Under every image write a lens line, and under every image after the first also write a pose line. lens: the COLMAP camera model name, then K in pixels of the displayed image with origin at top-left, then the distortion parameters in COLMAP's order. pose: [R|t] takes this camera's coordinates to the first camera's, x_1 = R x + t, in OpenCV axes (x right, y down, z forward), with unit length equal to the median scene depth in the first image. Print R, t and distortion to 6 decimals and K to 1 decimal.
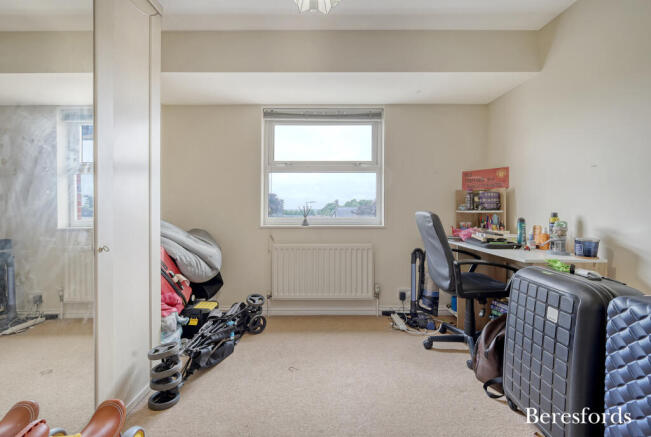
lens RADIAL K [[281.2, 0, 325.0], [0, 281.2, 212.0], [0, 0, 1]] dist [-0.017067, -0.000005]
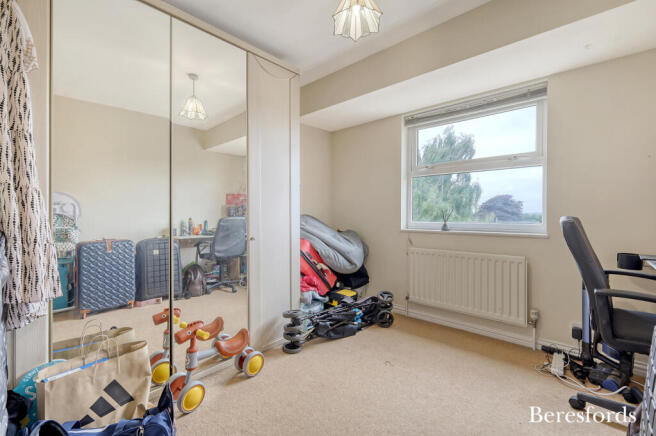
lens RADIAL K [[288.8, 0, 331.3], [0, 288.8, 215.5], [0, 0, 1]] dist [-0.000090, -0.000038]
pose [[0.739388, 0.002110, -0.673276, 0.362703], [-0.002841, 0.999996, 0.000014, -0.002284], [0.673273, 0.001902, 0.739391, 0.026099]]
